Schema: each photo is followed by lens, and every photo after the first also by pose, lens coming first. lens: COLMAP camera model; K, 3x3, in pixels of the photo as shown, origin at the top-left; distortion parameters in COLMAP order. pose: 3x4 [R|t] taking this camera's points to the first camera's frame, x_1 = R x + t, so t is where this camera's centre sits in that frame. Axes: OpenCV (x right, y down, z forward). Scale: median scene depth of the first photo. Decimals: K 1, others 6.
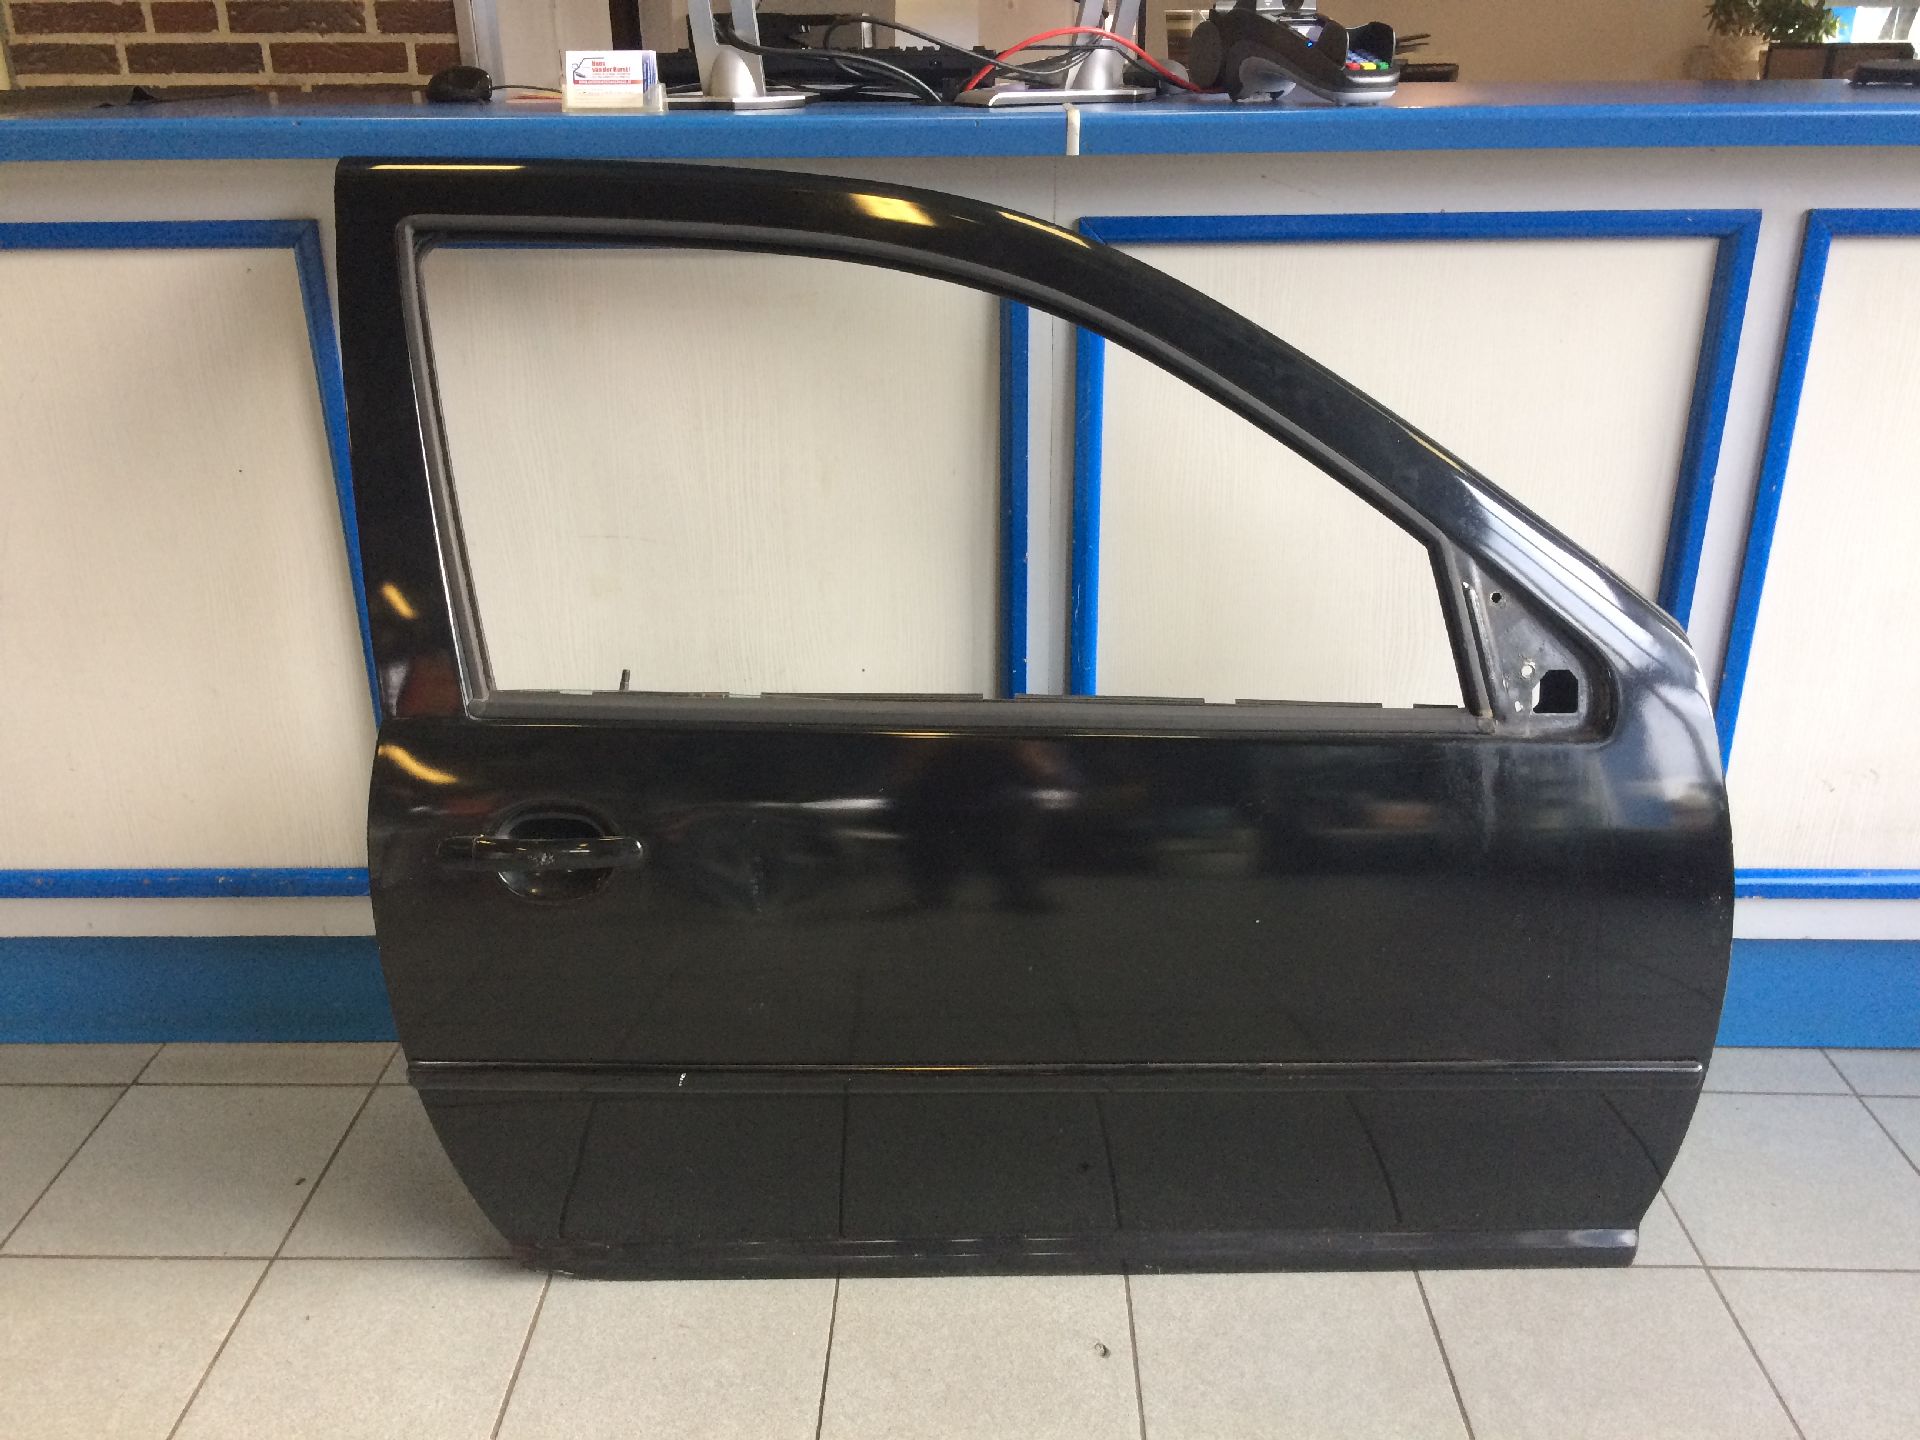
lens RADIAL K [[1627.0, 0, 960.0], [0, 1627.0, 720.0], [0, 0, 1]] dist [0.085517, -0.104620]
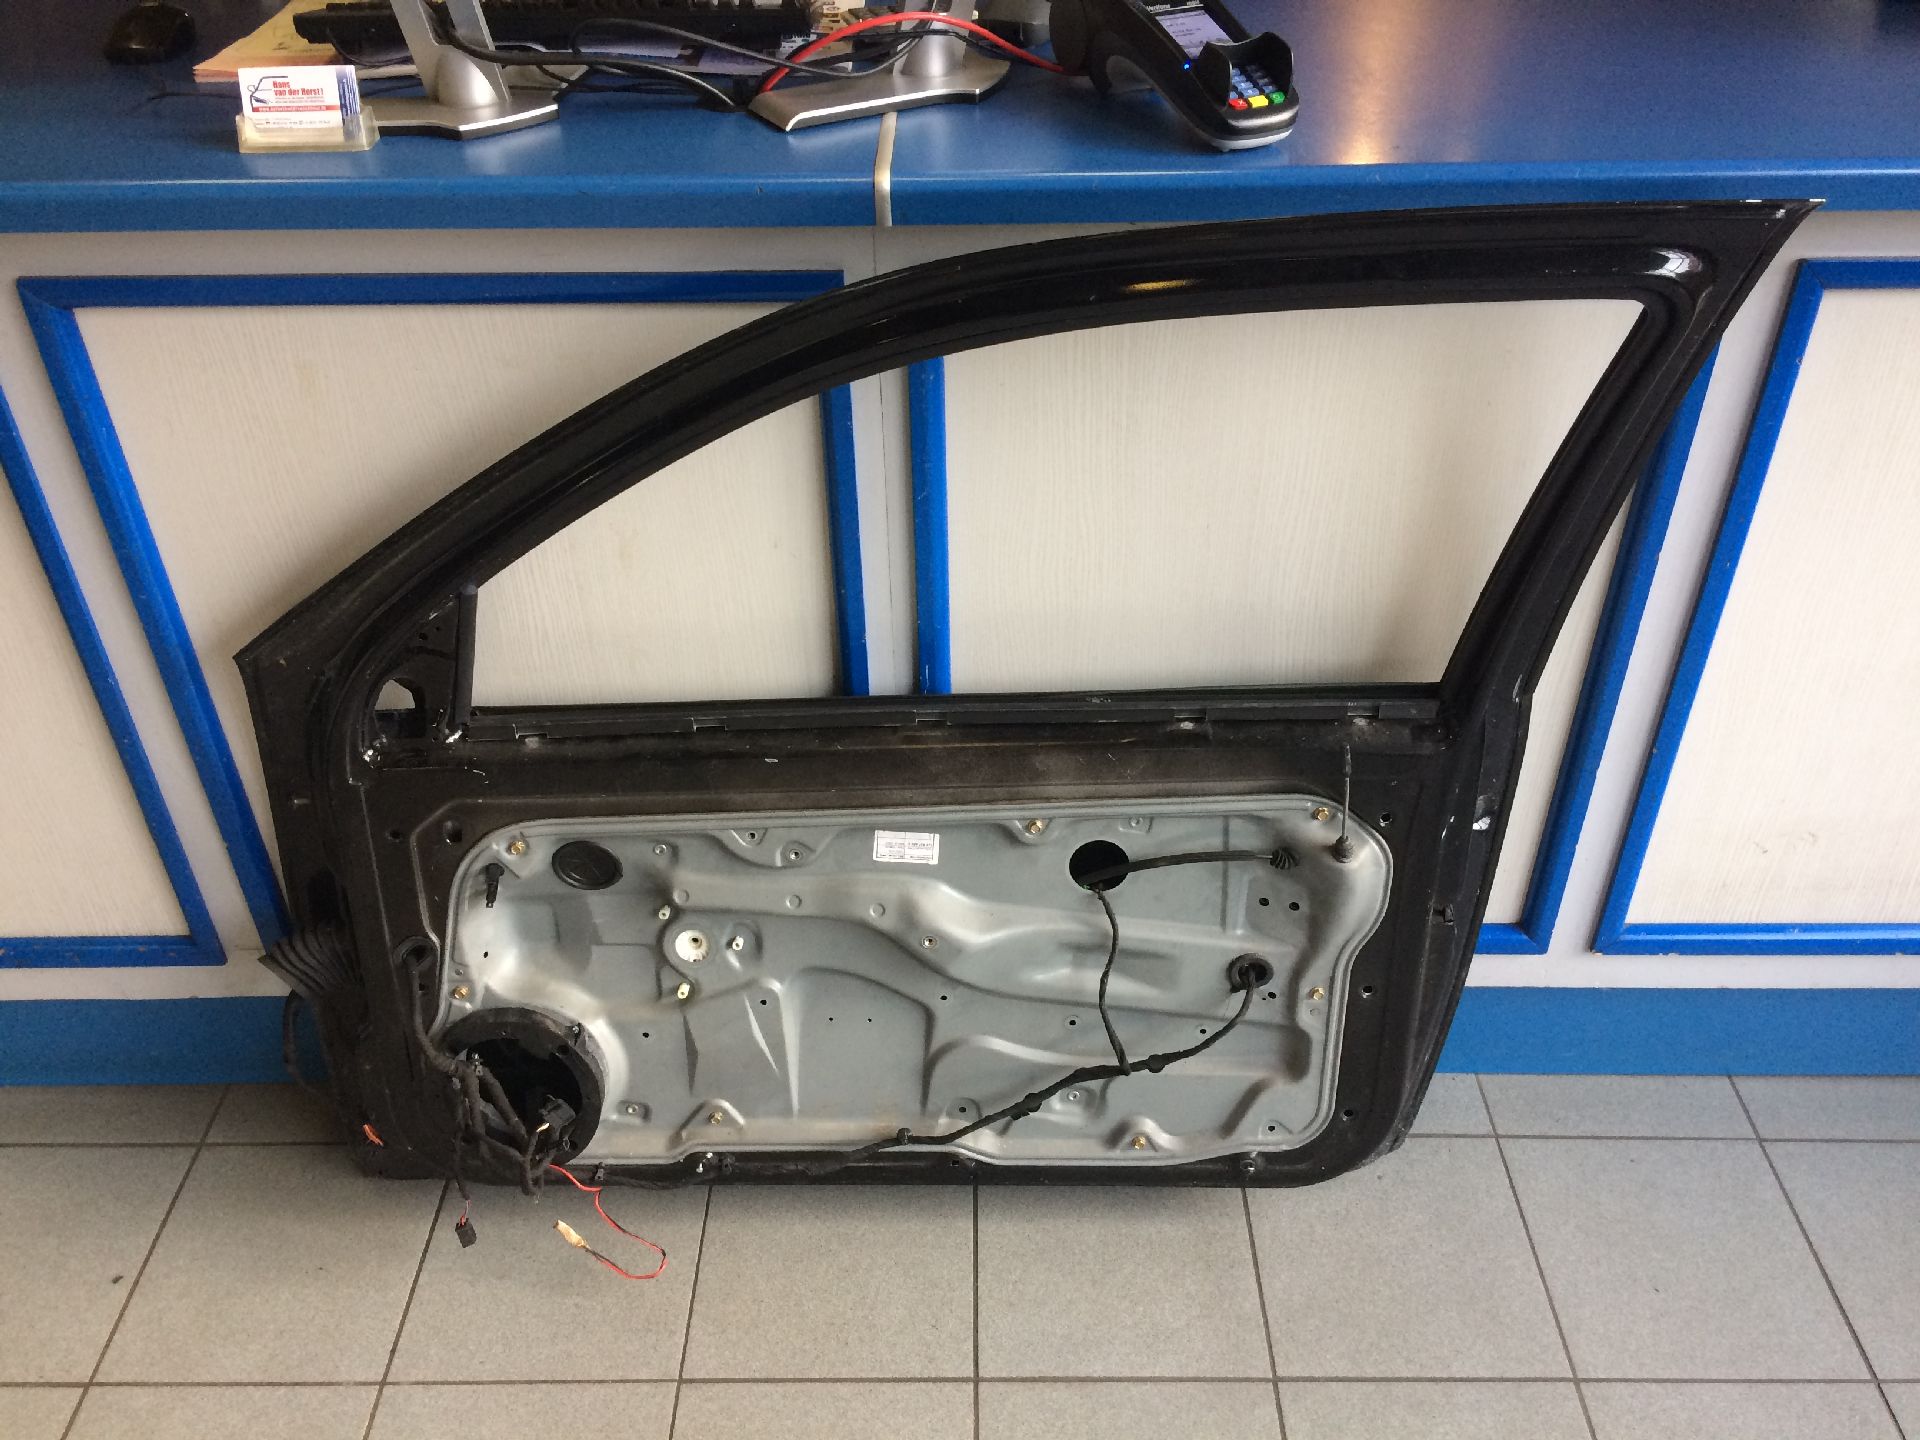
lens RADIAL K [[1618.5, 0, 960.0], [0, 1618.5, 720.0], [0, 0, 1]] dist [0.111874, -0.154468]
pose [[0.999901, -0.011888, 0.007541, 0.088939], [0.009790, 0.972082, 0.234437, -0.272892], [-0.010117, -0.234340, 0.972102, 0.157764]]
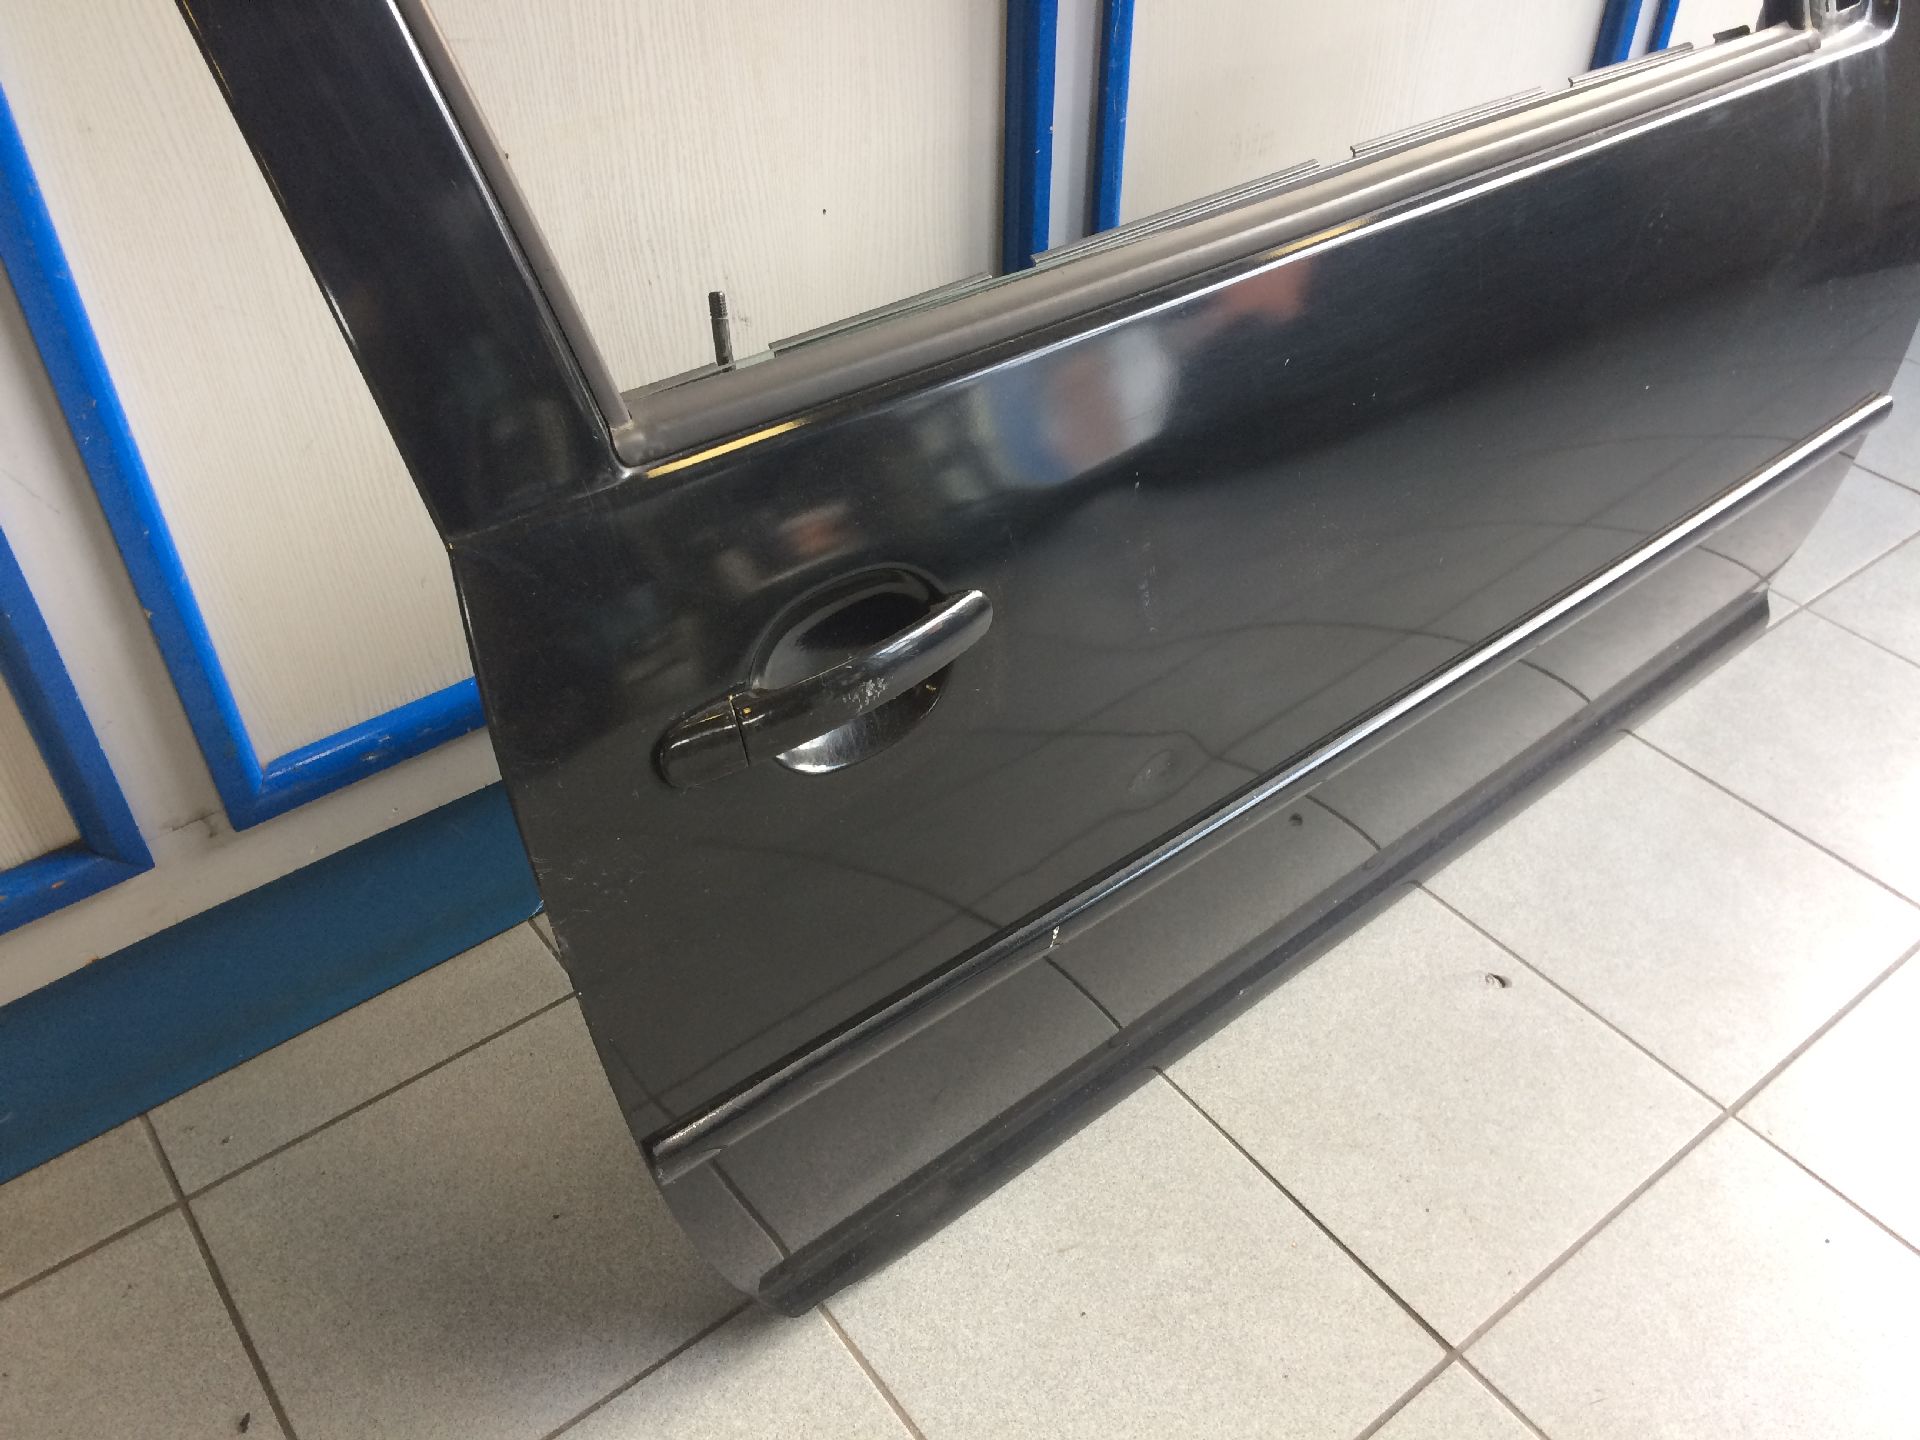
lens RADIAL K [[1618.5, 0, 960.0], [0, 1618.5, 720.0], [0, 0, 1]] dist [0.111874, -0.154468]
pose [[0.774992, -0.403067, 0.486749, -0.445137], [0.241421, 0.900616, 0.361396, -0.077610], [-0.584040, -0.162568, 0.795279, 0.539237]]
